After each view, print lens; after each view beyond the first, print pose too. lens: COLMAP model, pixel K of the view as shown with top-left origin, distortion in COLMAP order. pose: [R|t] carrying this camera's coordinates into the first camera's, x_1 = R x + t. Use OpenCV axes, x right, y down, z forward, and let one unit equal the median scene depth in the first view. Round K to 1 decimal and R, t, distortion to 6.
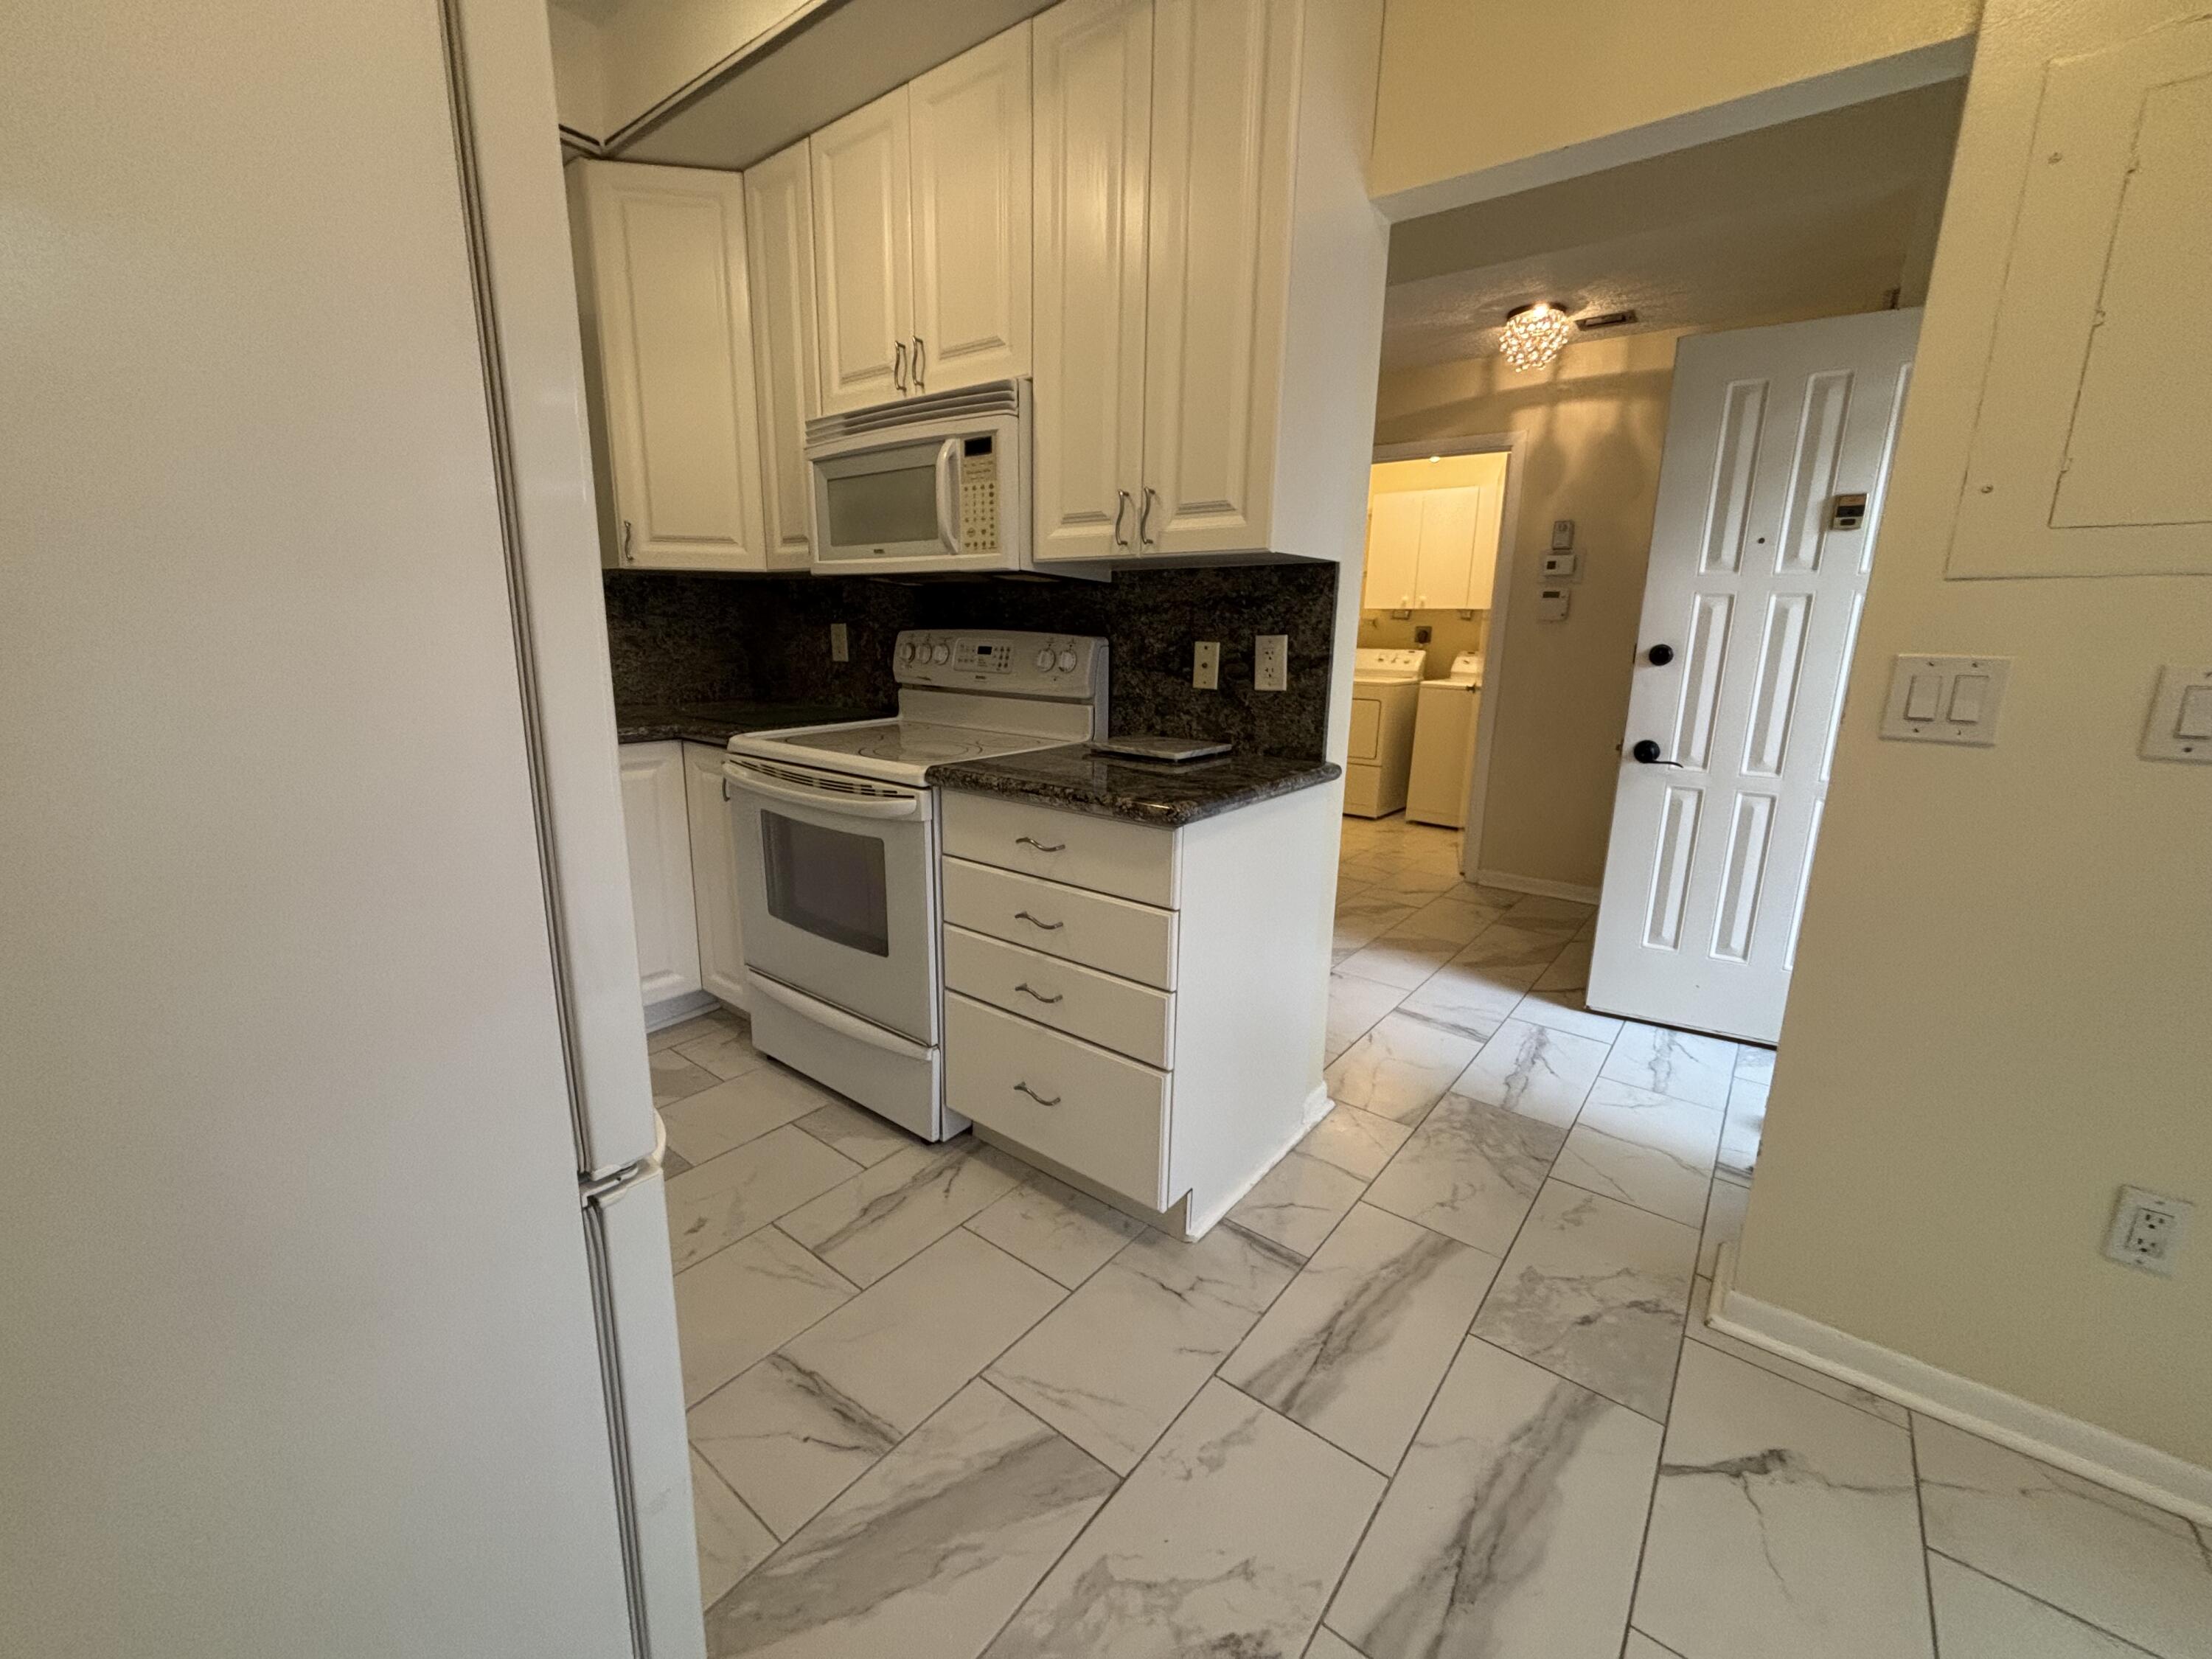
lens RADIAL K [[888.9, 0, 1106.0], [0, 888.9, 829.5], [0, 0, 1]] dist [0.001030, -0.000257]
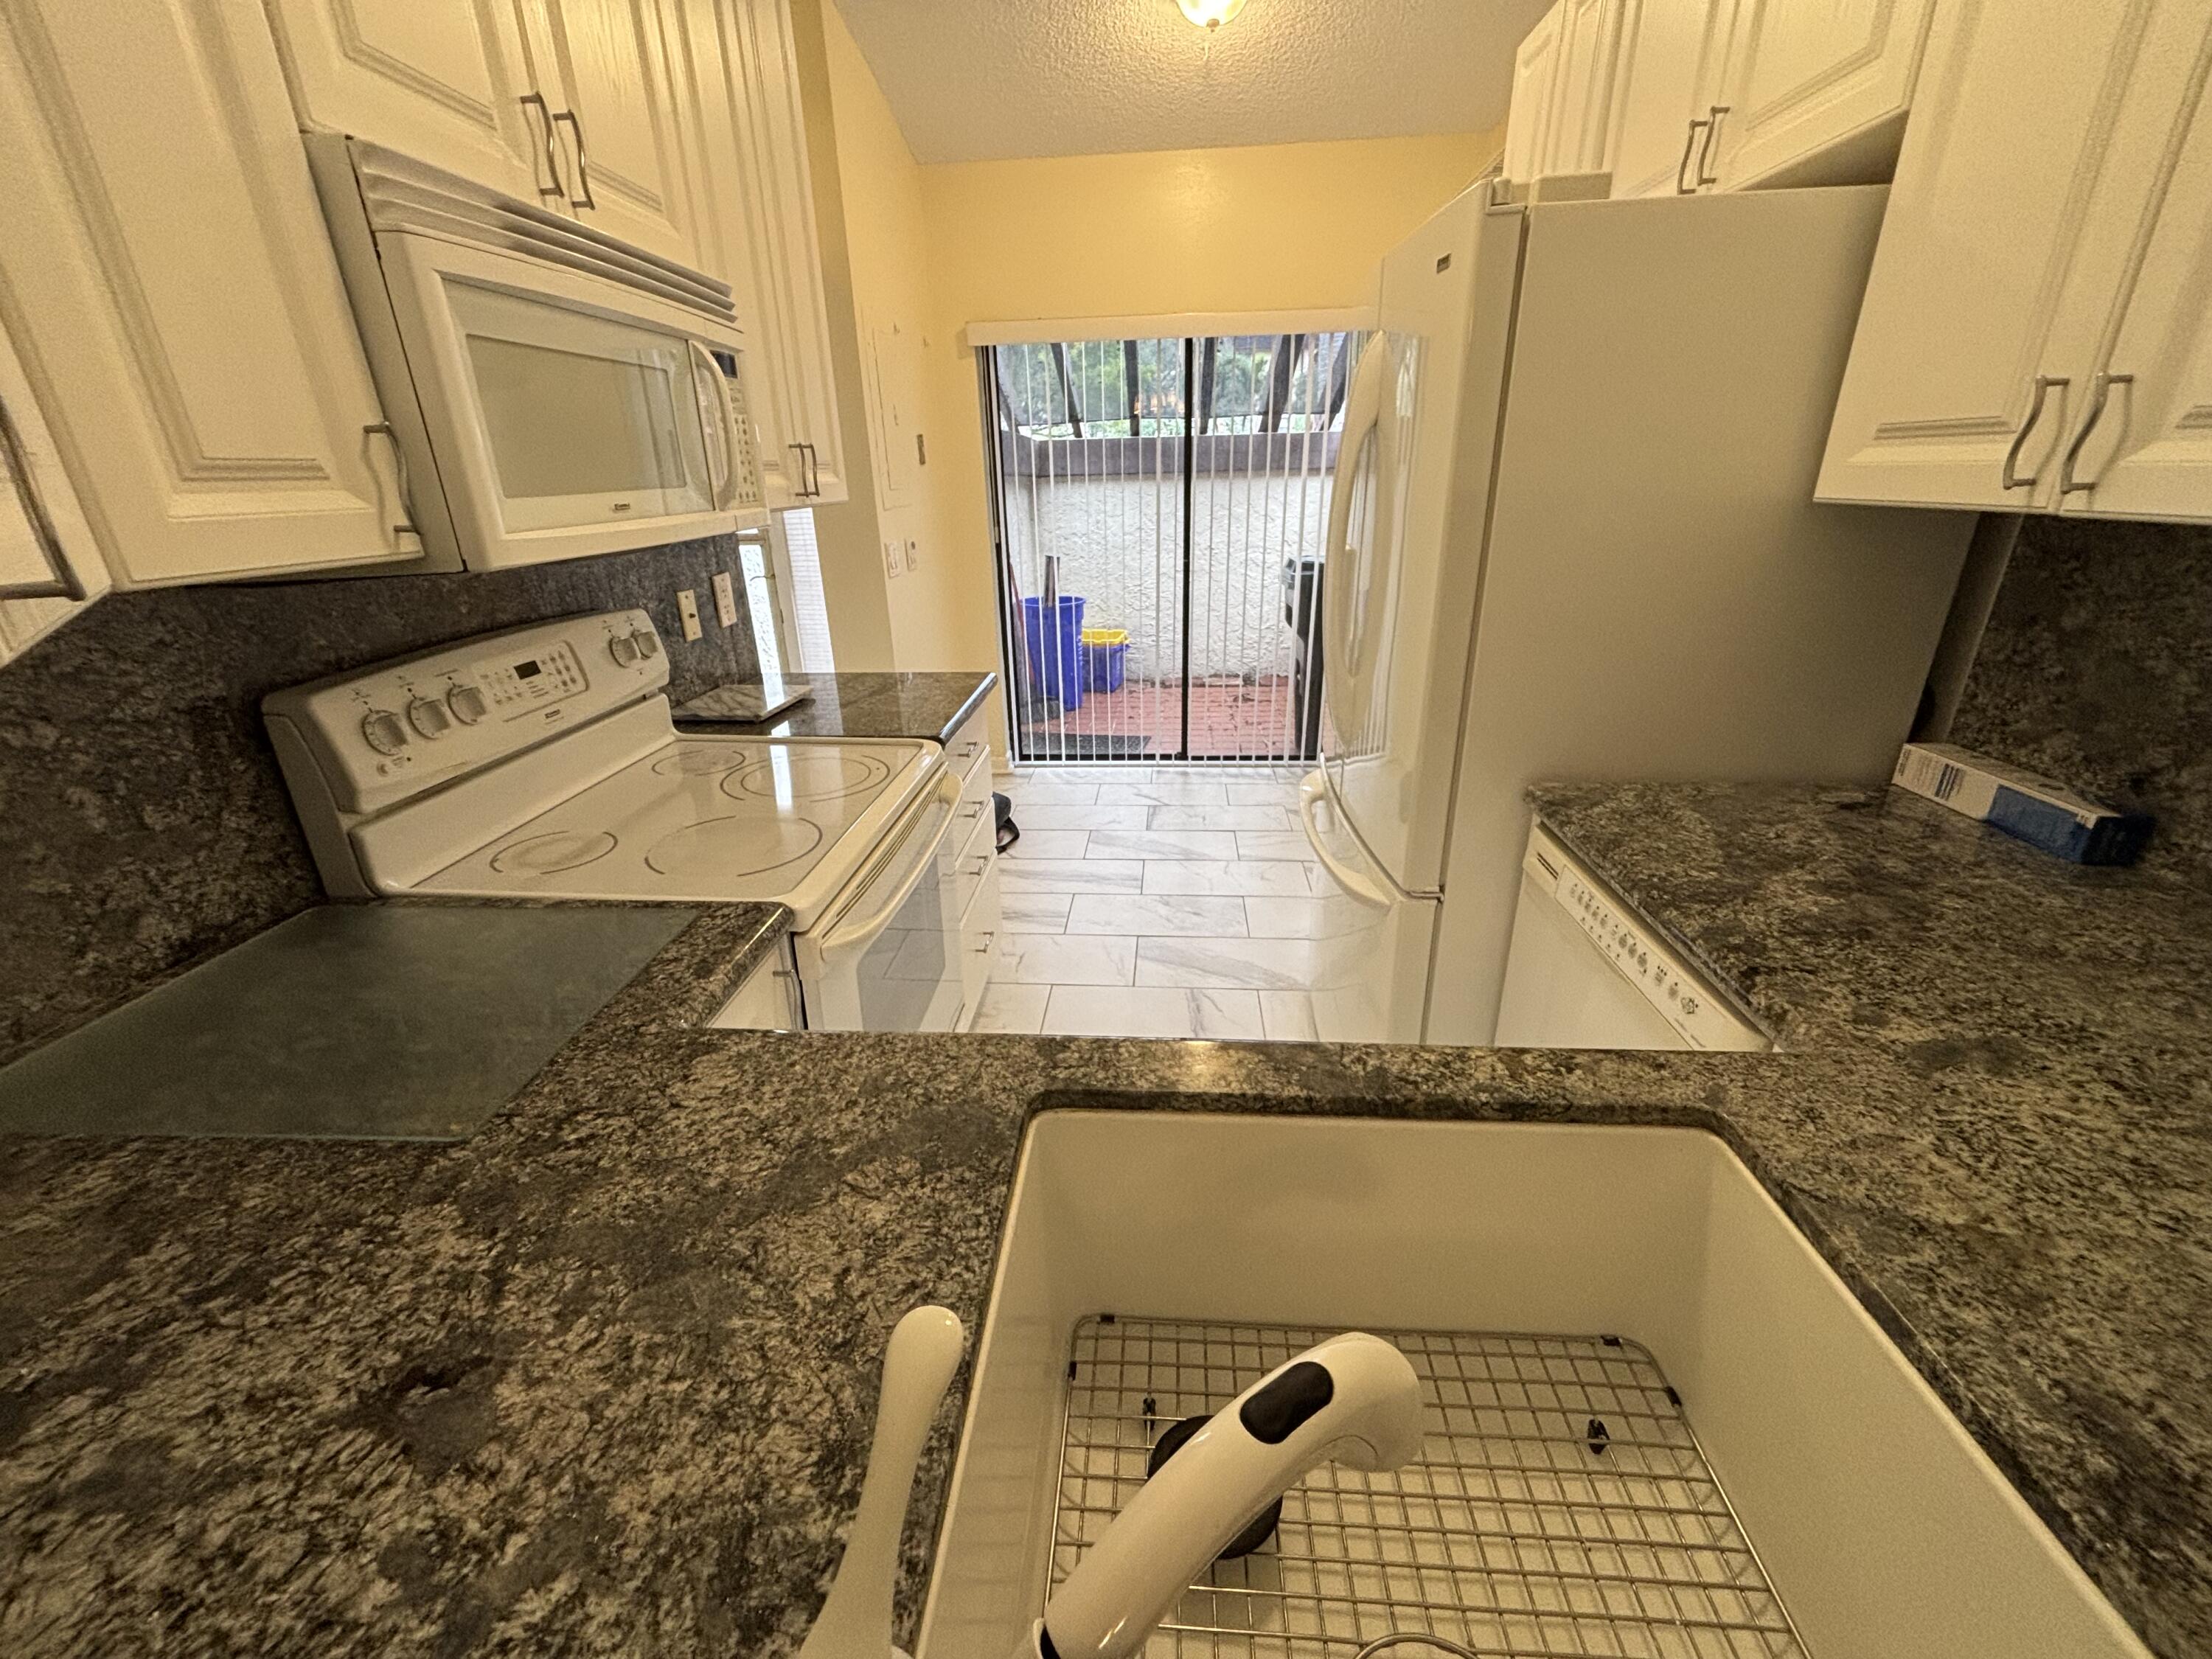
lens RADIAL K [[888.9, 0, 1106.0], [0, 888.9, 829.5], [0, 0, 1]] dist [0.001030, -0.000257]
pose [[-0.559127, -0.321092, 0.764380, -1.127228], [0.193744, 0.845830, 0.497027, -0.449141], [-0.806126, 0.425996, -0.410717, 1.335708]]
